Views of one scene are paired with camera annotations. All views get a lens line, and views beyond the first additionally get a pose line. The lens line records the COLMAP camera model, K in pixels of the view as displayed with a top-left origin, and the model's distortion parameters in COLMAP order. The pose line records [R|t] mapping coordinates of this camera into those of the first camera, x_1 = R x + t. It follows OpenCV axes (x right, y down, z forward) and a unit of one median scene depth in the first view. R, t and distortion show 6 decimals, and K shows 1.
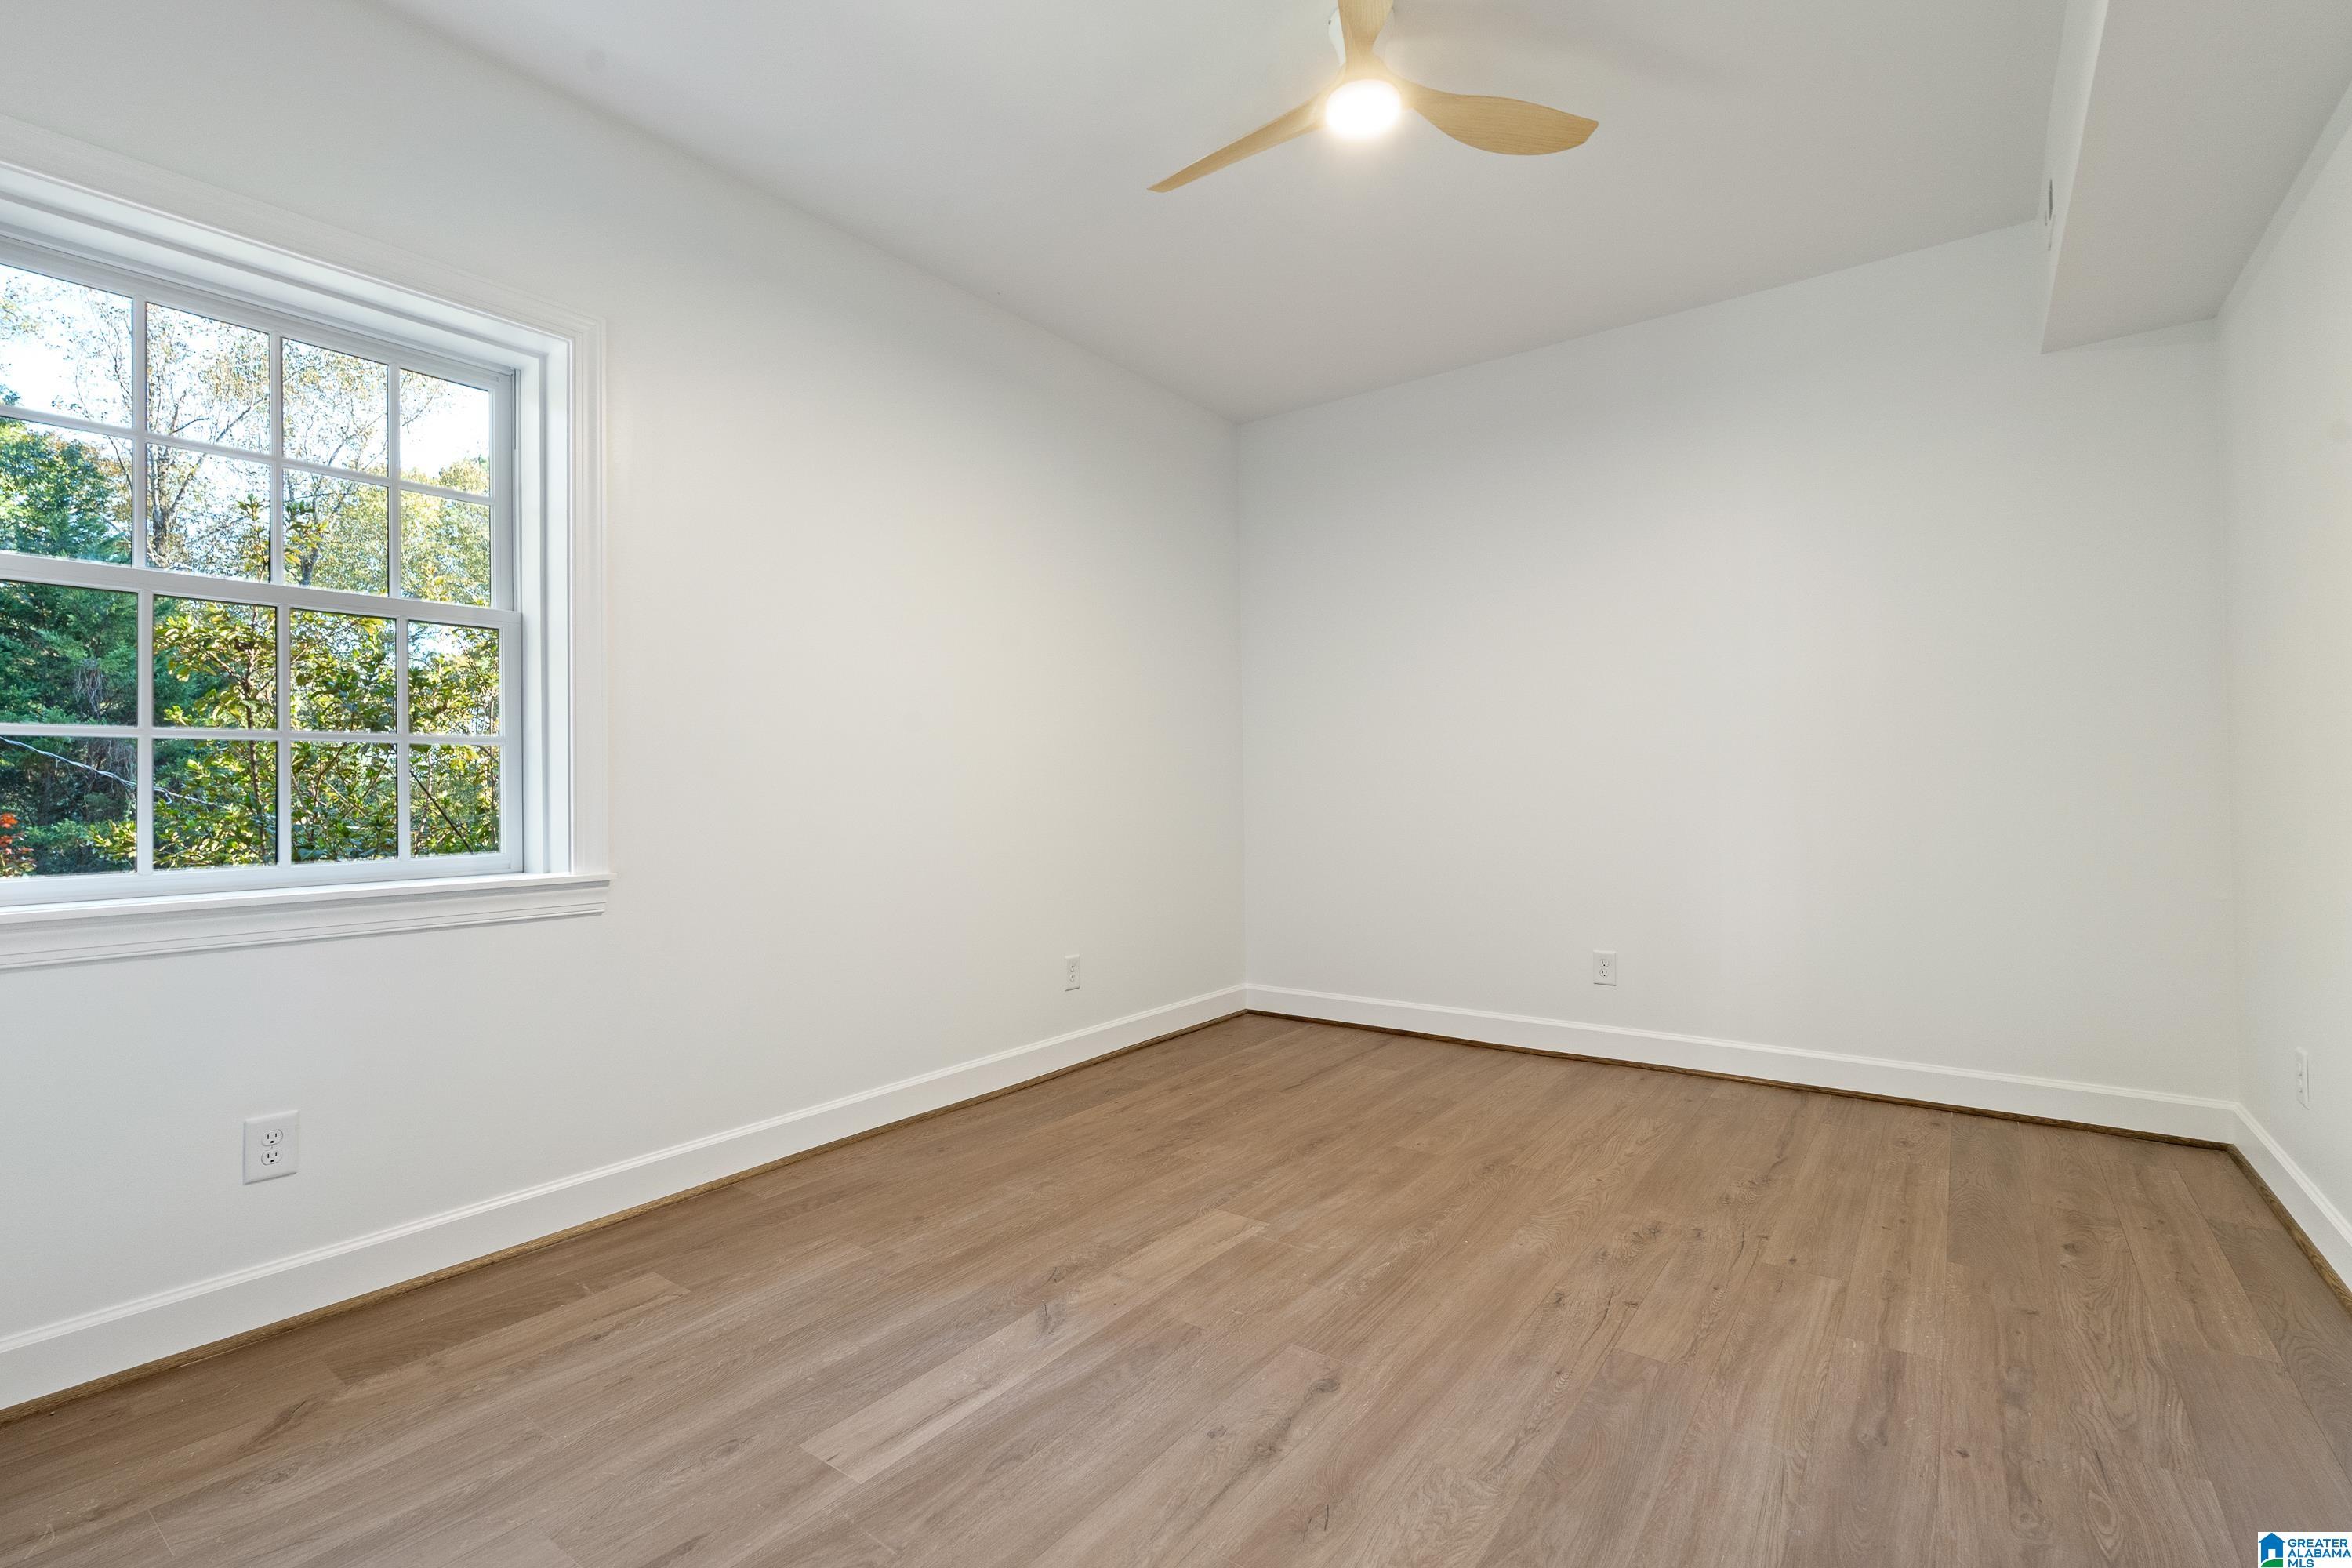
lens RADIAL K [[1040.6, 0, 1176.0], [0, 1040.6, 784.0], [0, 0, 1]] dist [0.000835, 0.000332]
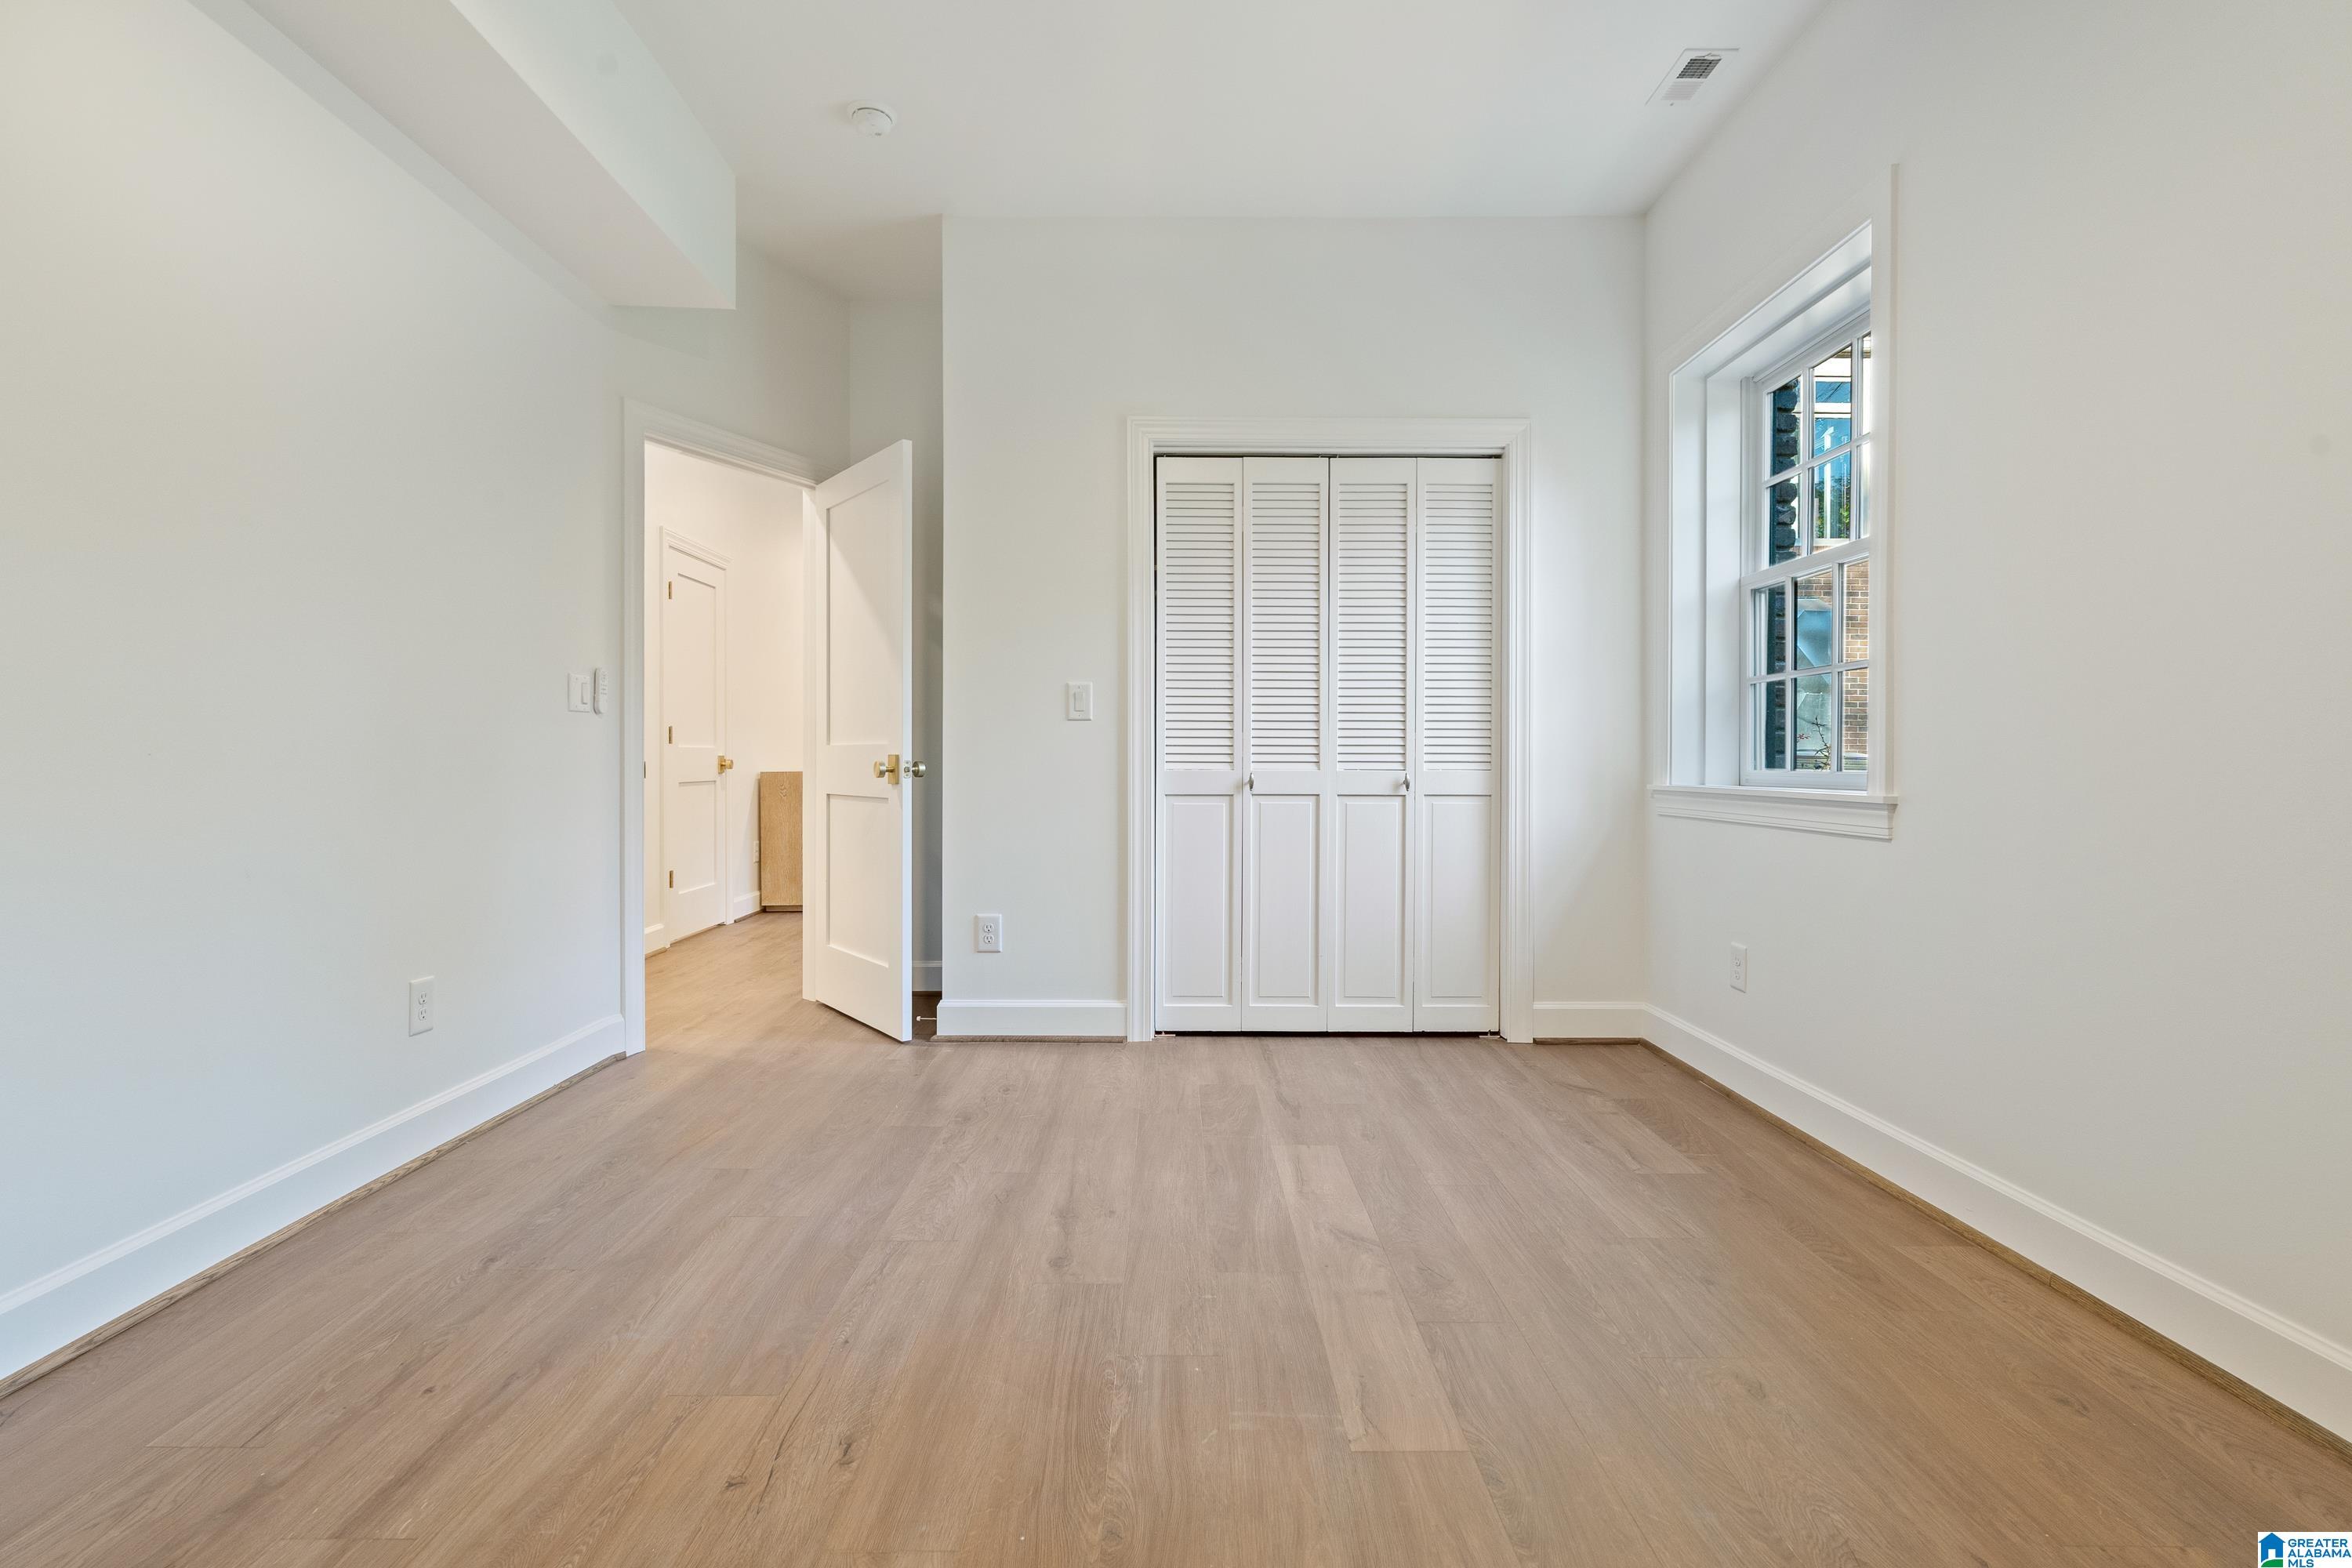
lens RADIAL K [[1104.8, 0, 1176.0], [0, 1104.8, 784.0], [0, 0, 1]] dist [-0.001082, -0.000260]
pose [[-0.797669, 0.021063, -0.602728, 0.663230], [0.012114, 0.999748, 0.018905, 0.065505], [0.602974, 0.007779, -0.797723, 1.813803]]
